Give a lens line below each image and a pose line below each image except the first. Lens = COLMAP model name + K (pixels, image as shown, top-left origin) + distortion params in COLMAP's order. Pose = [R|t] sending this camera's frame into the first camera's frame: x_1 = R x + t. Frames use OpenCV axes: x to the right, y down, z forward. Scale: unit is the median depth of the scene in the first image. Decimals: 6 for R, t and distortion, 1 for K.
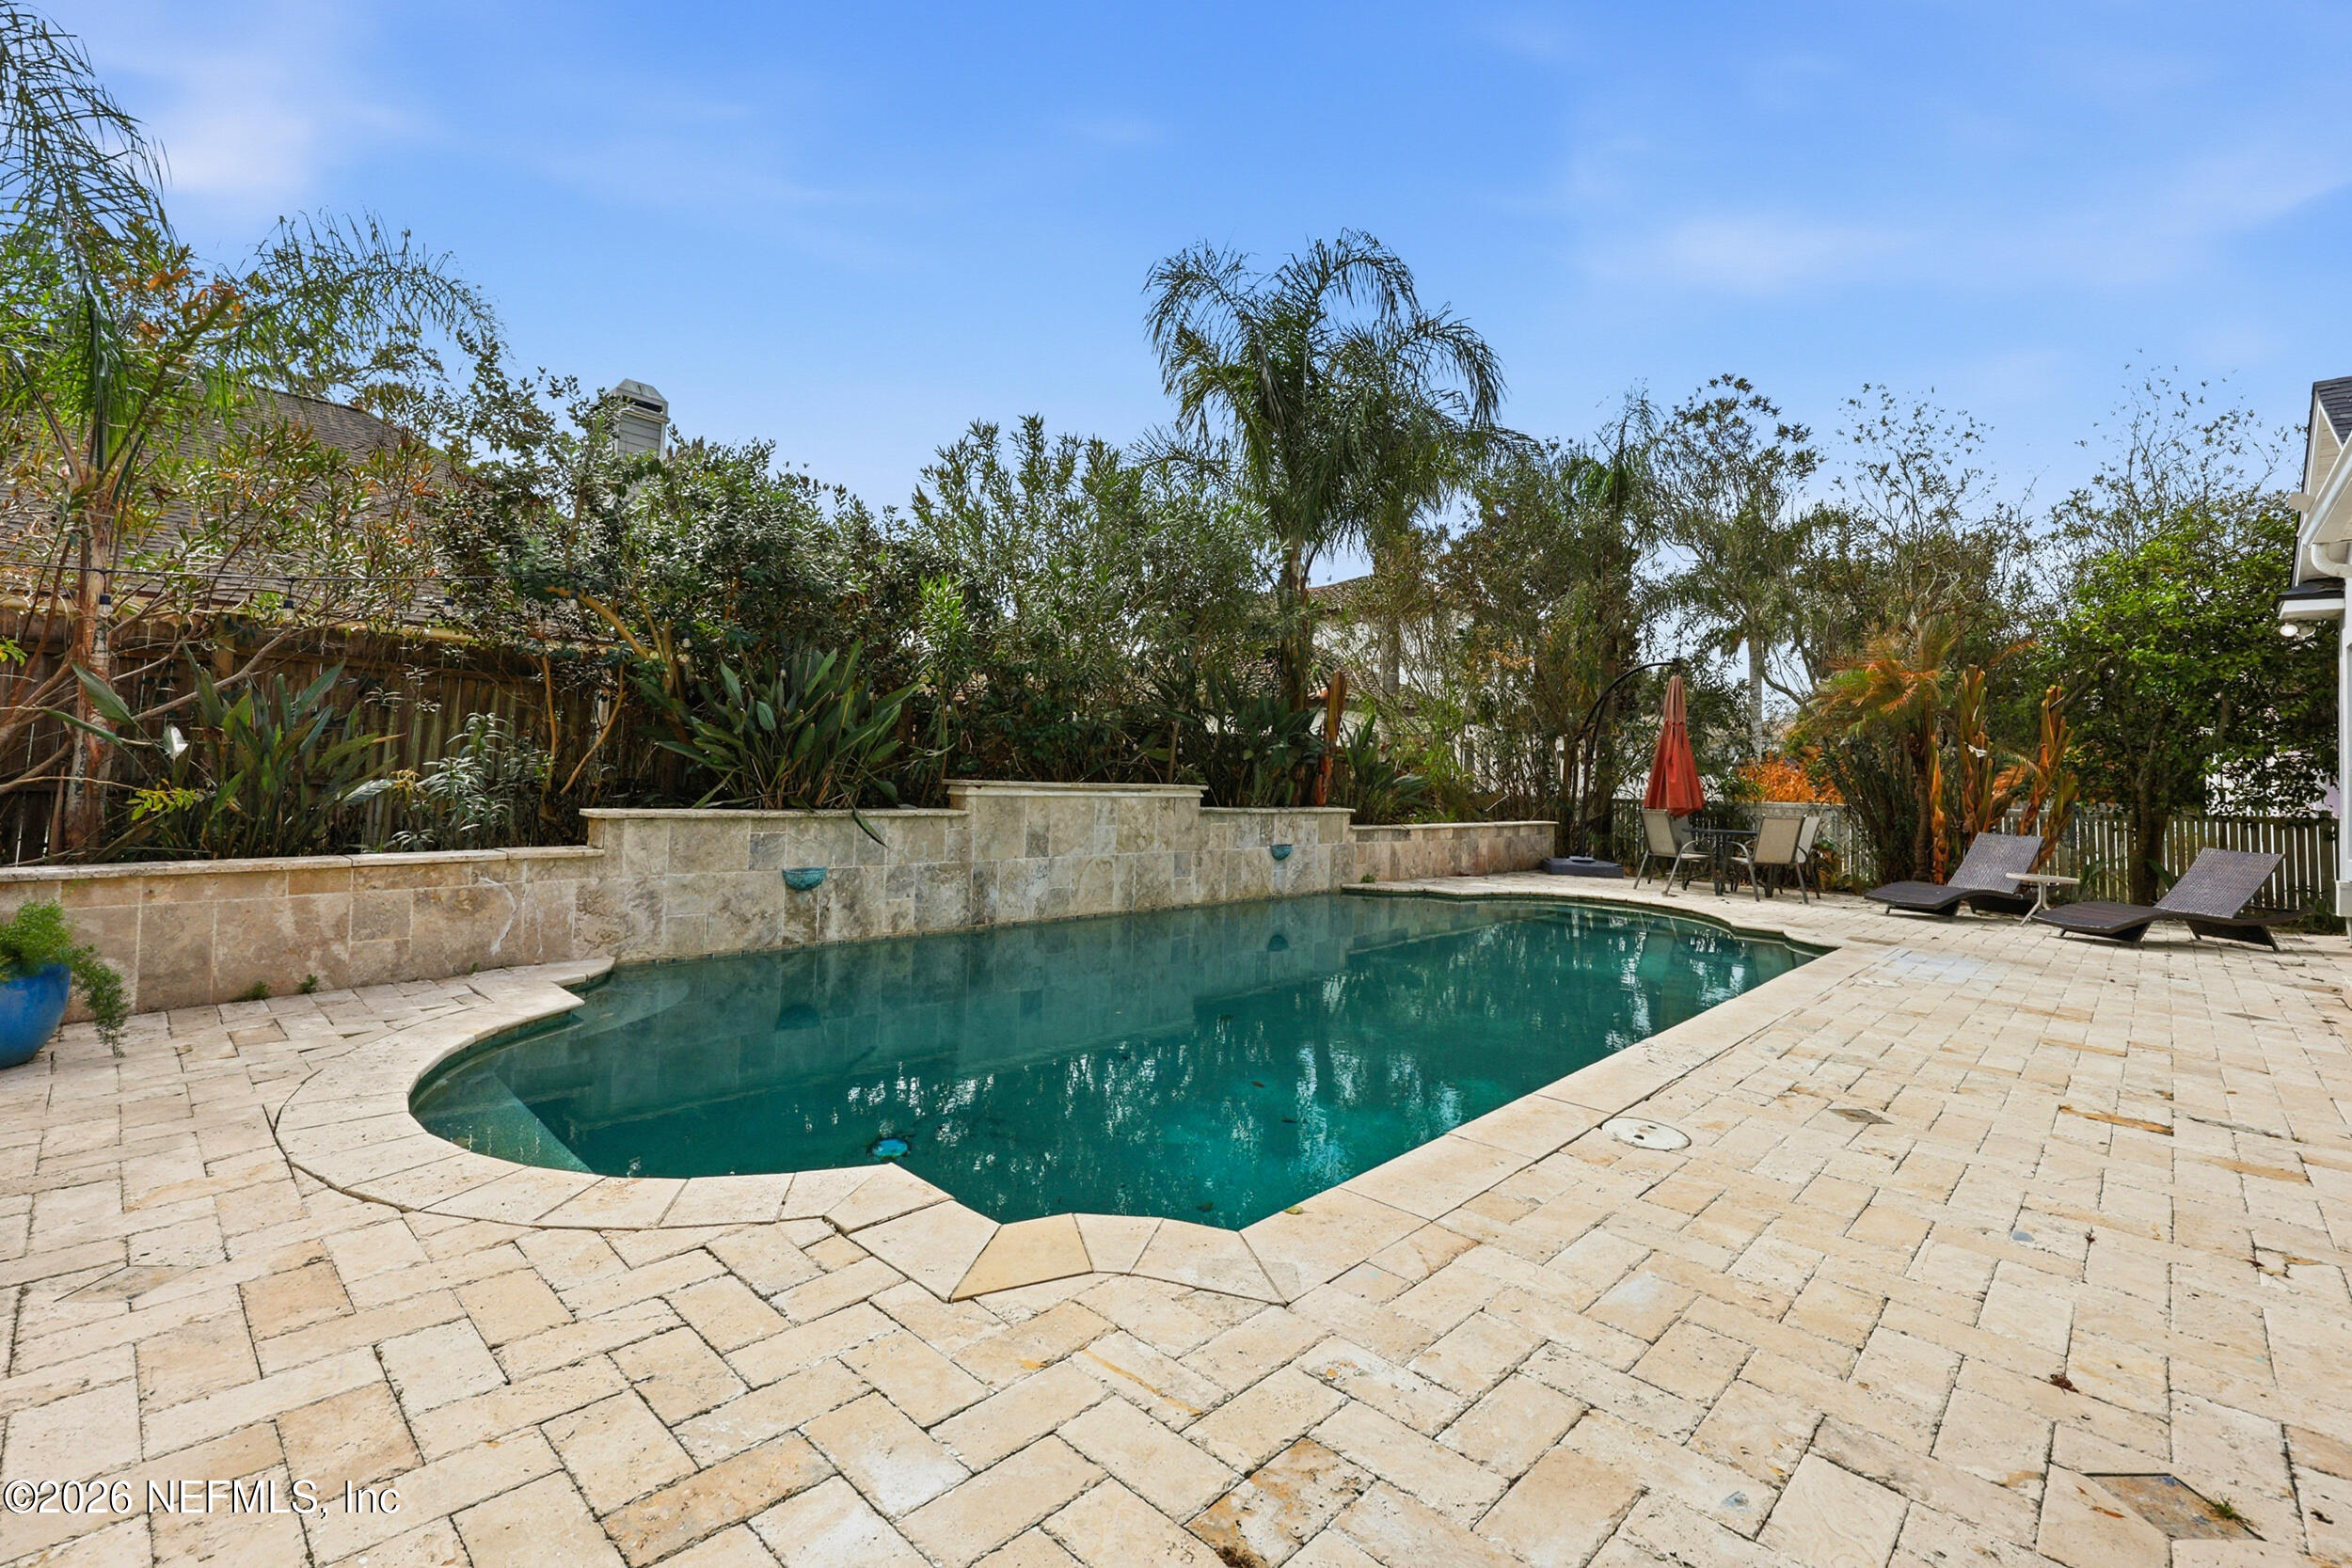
lens RADIAL K [[1023.6, 0, 1178.4], [0, 1023.6, 728.8], [0, 0, 1]] dist [-0.000854, 0.000125]
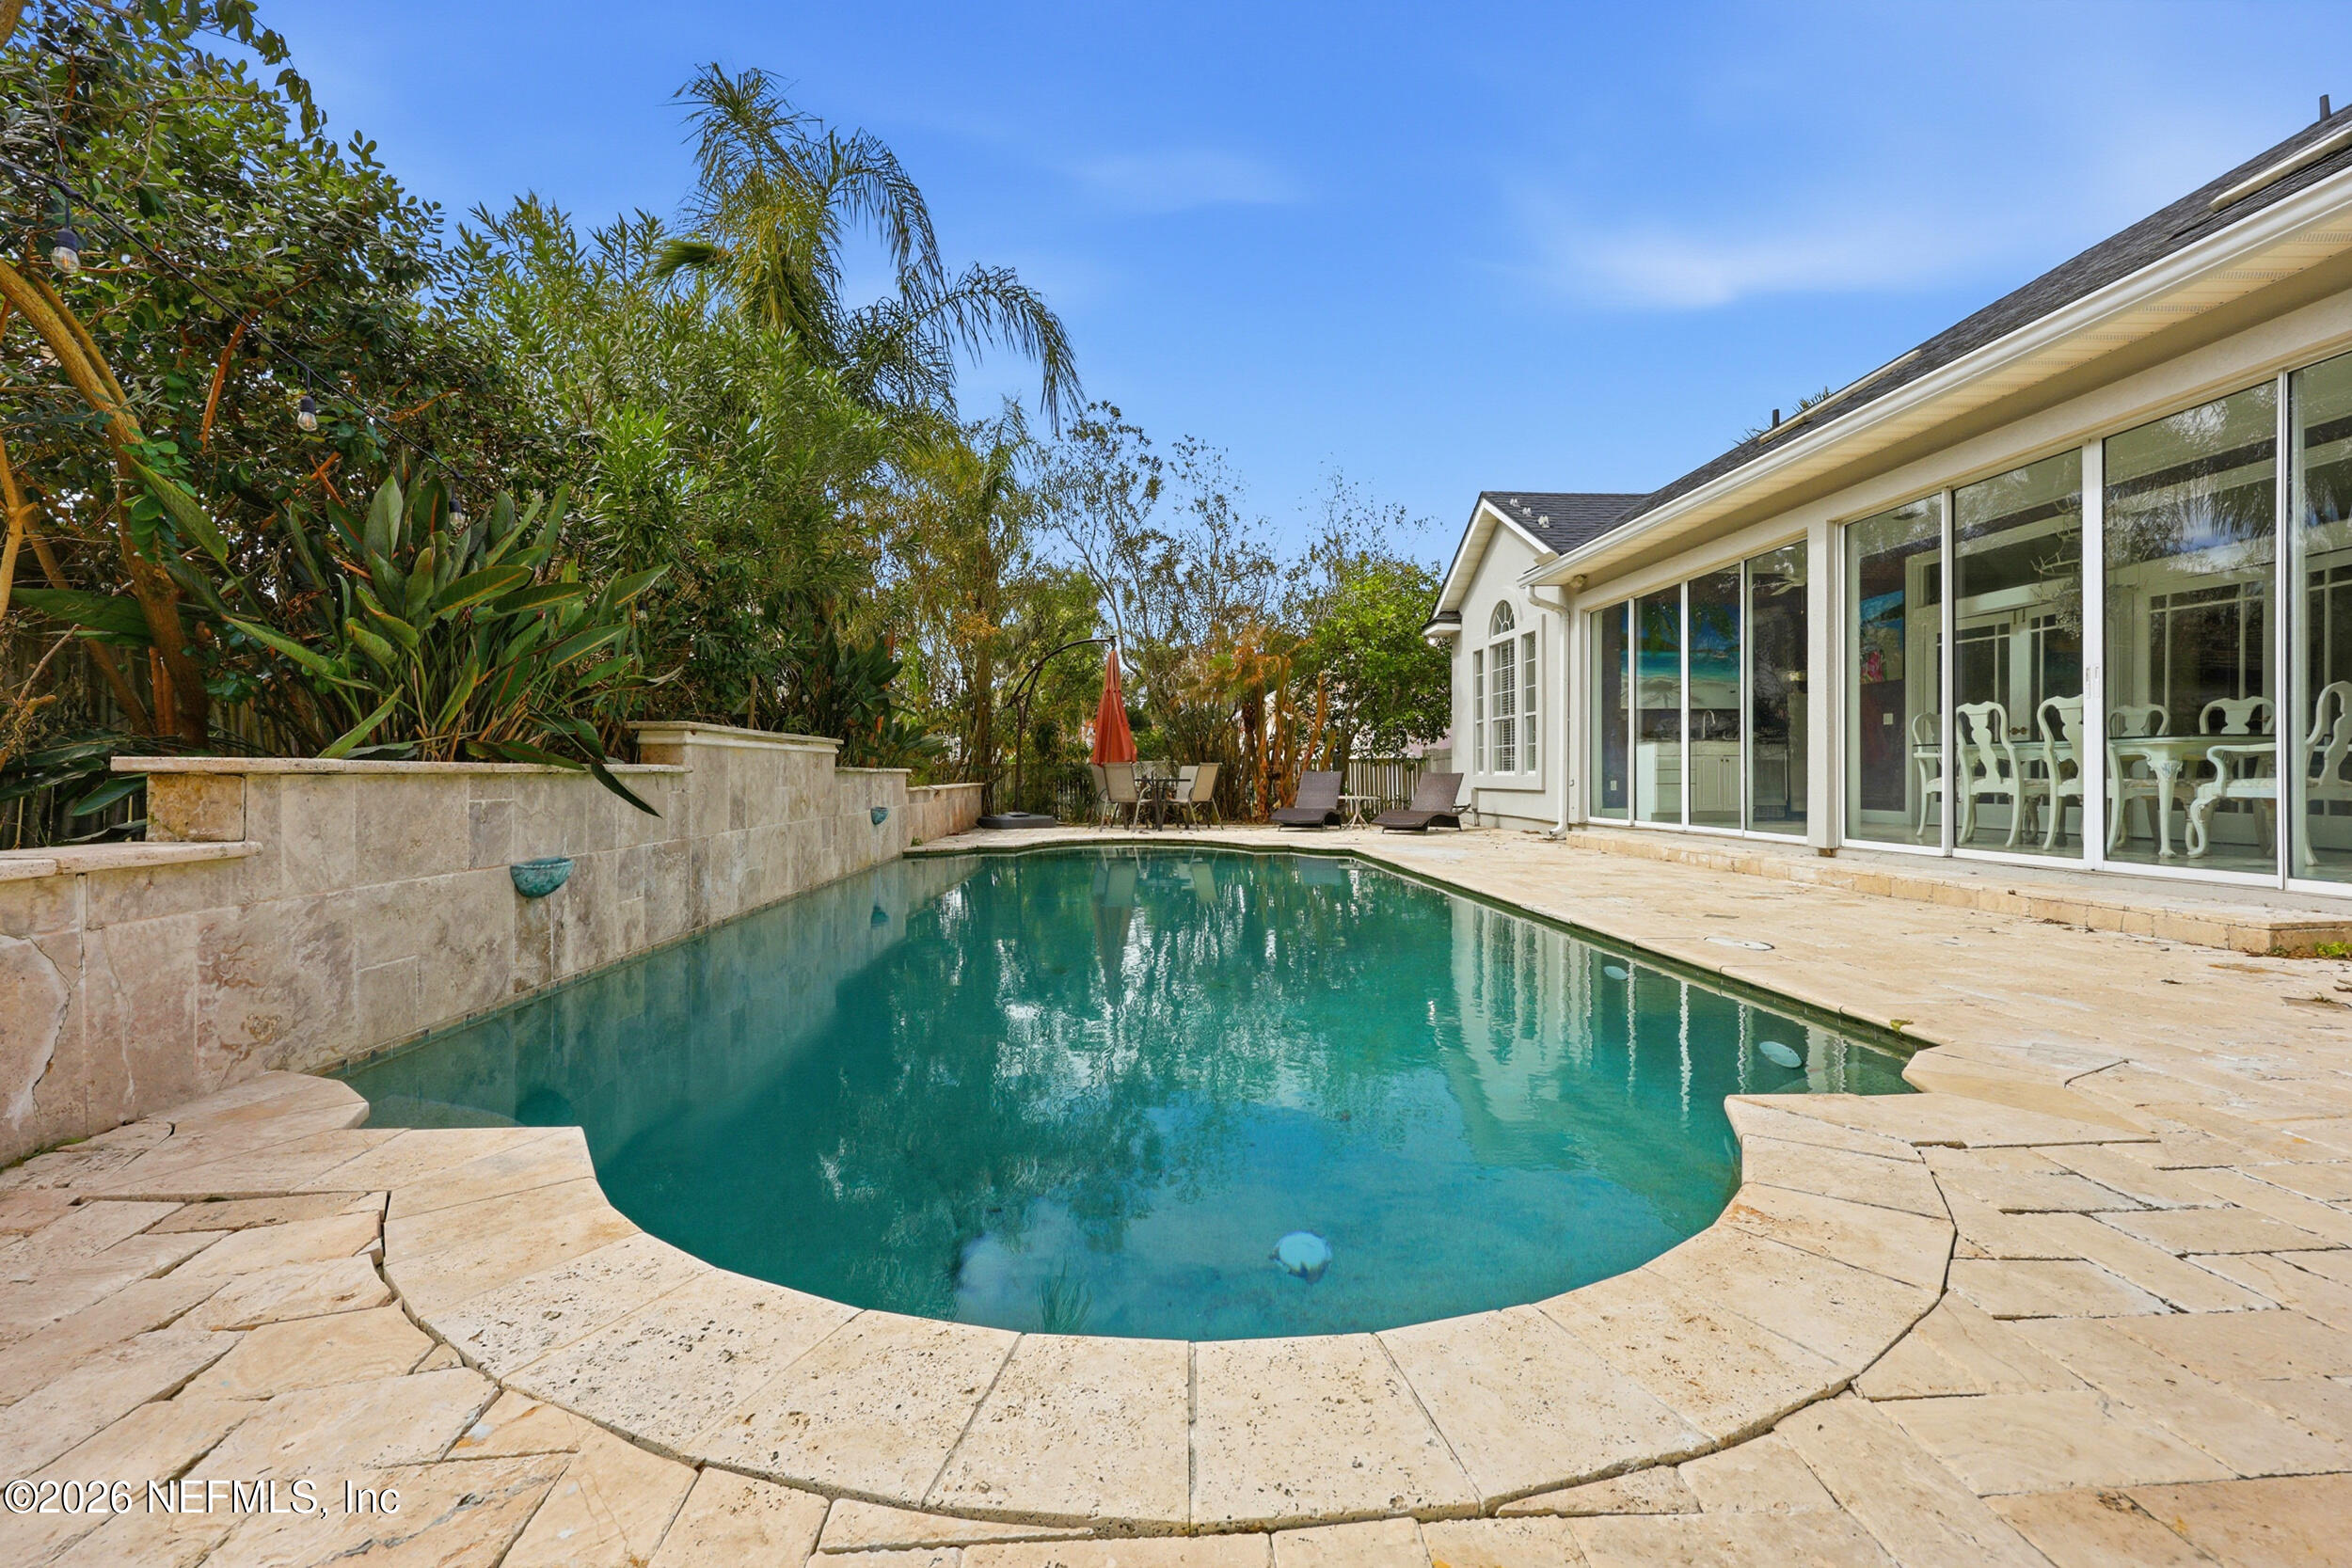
lens RADIAL K [[951.8, 0, 1183.4], [0, 951.8, 774.1], [0, 0, 1]] dist [-0.002482, 0.000801]
pose [[0.682415, -0.037512, 0.730002, -0.464306], [-0.005442, 0.998394, 0.056391, 0.049749], [-0.730945, -0.042454, 0.681115, 0.329474]]
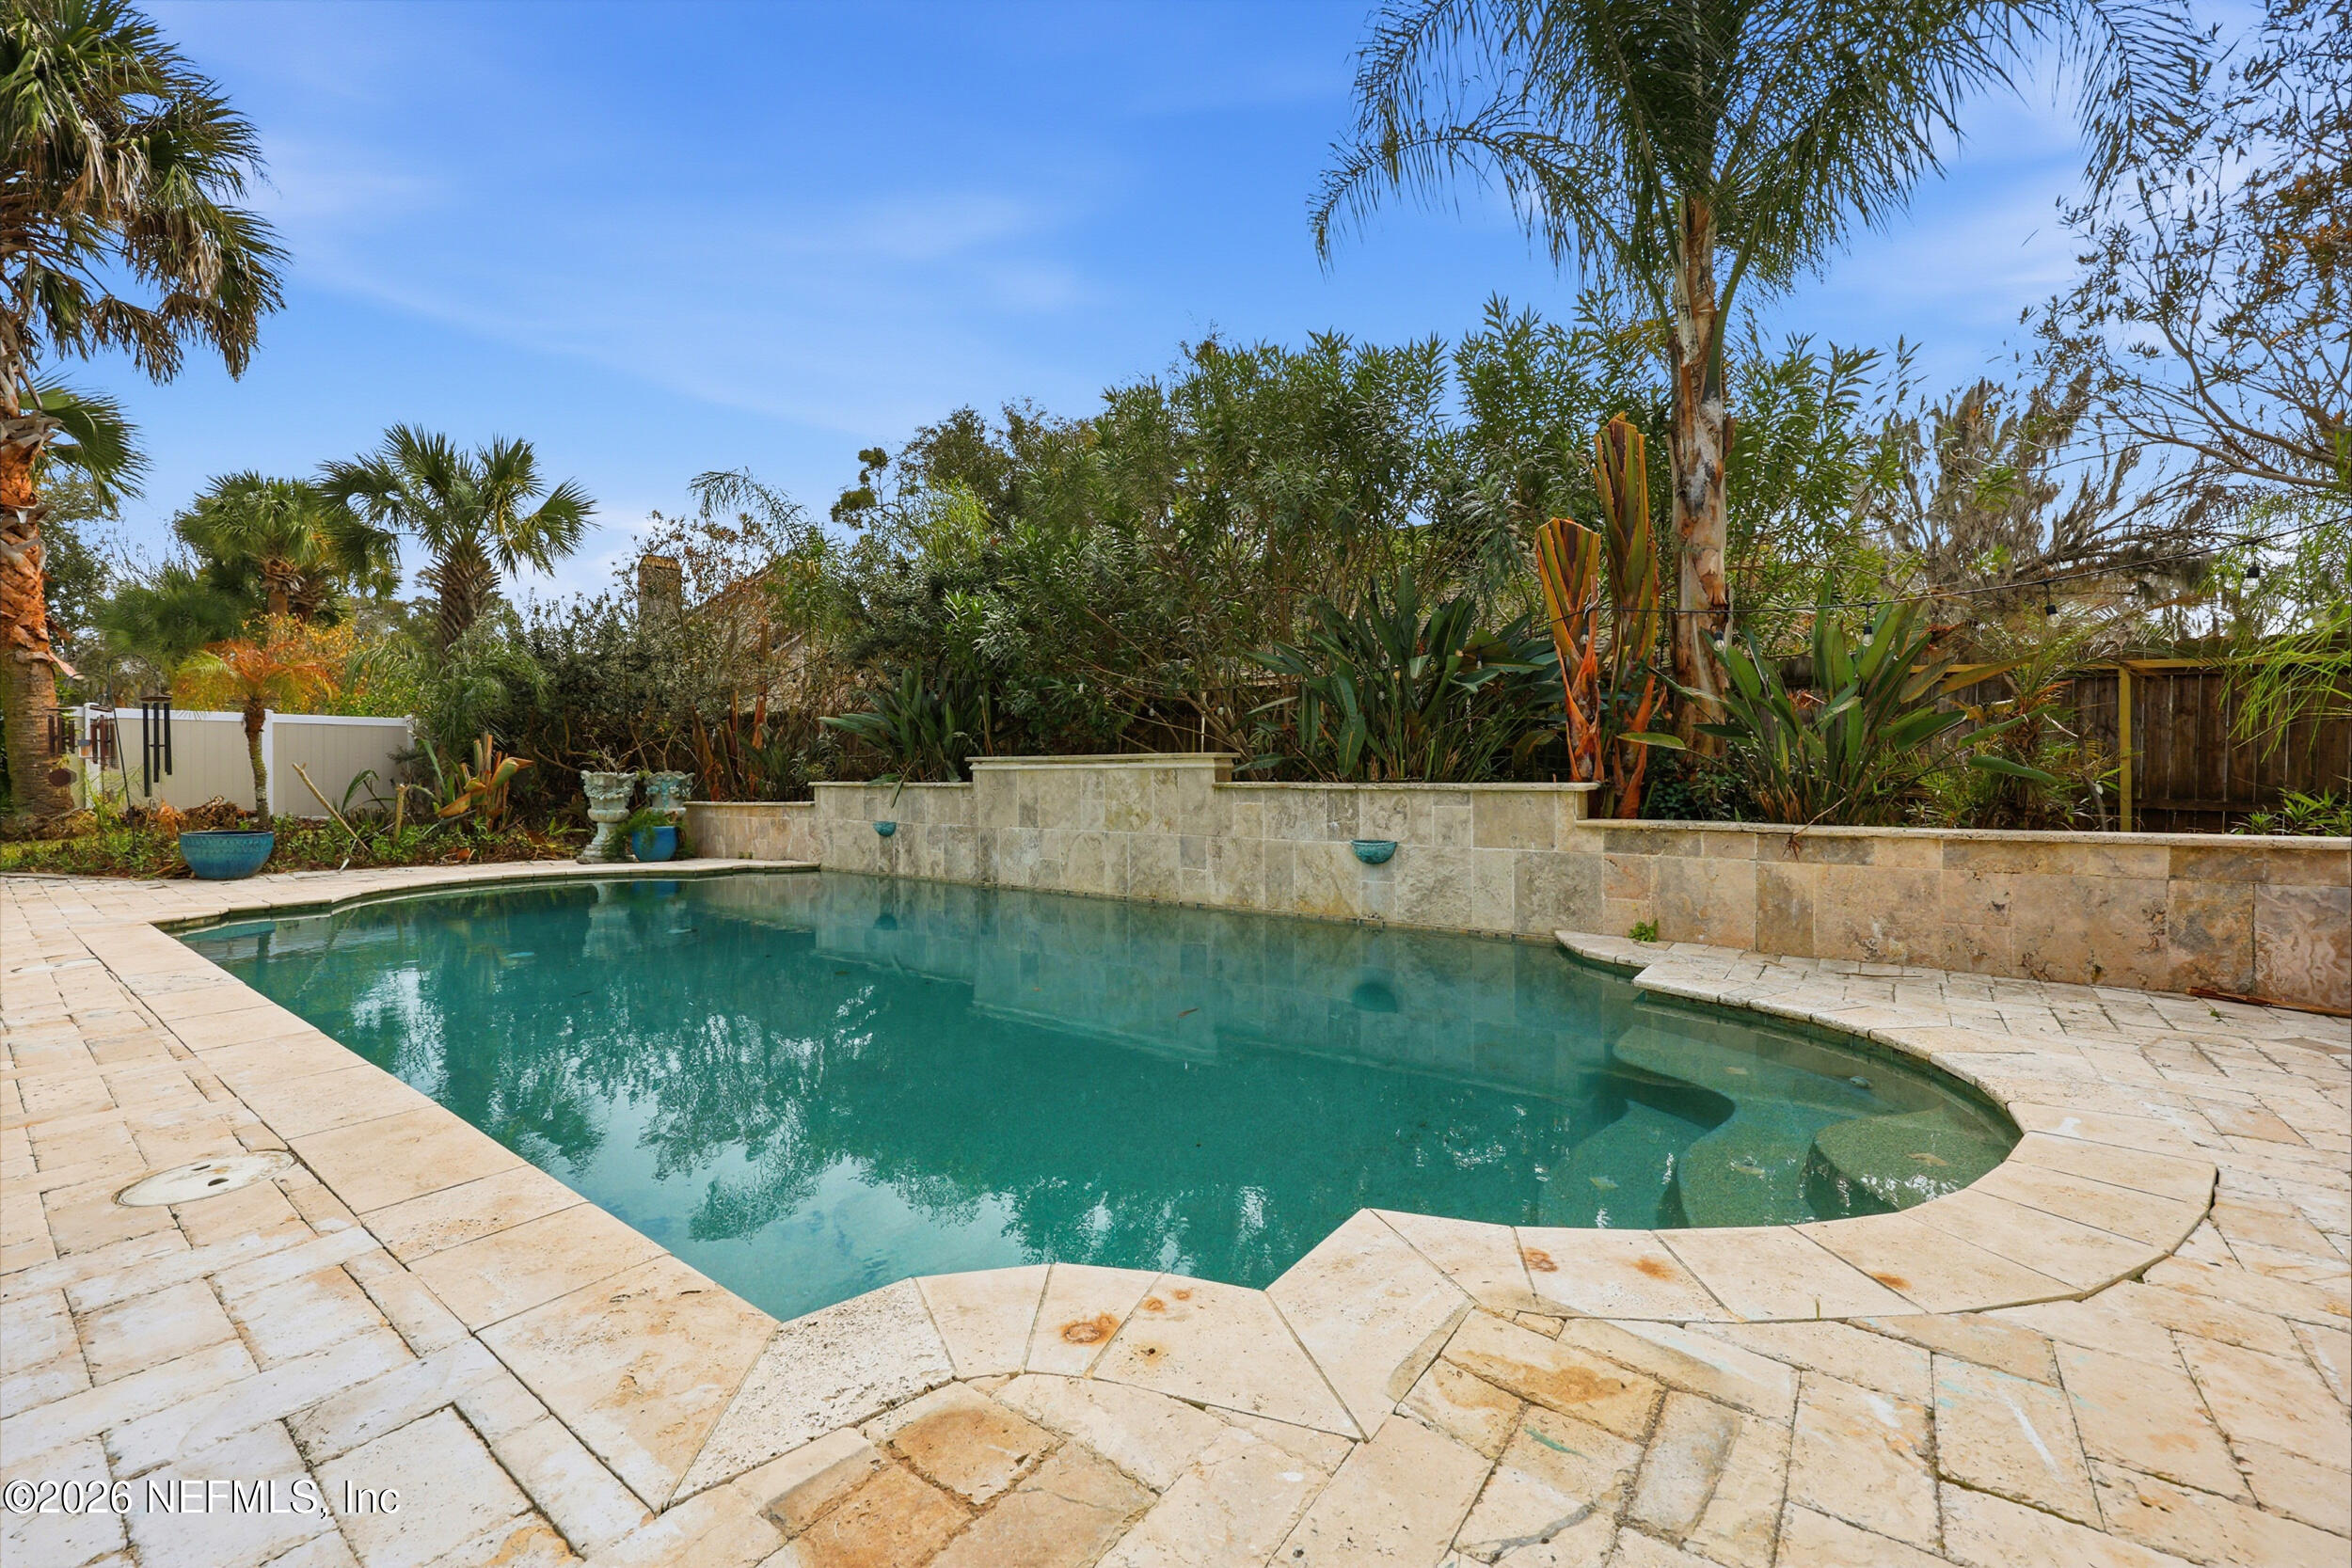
lens RADIAL K [[951.8, 0, 1183.4], [0, 951.8, 774.1], [0, 0, 1]] dist [-0.002482, 0.000801]
pose [[0.105686, -0.035370, -0.993770, 0.949860], [0.050621, 0.998263, -0.030147, 0.119740], [0.993110, -0.047119, 0.107293, 1.170512]]
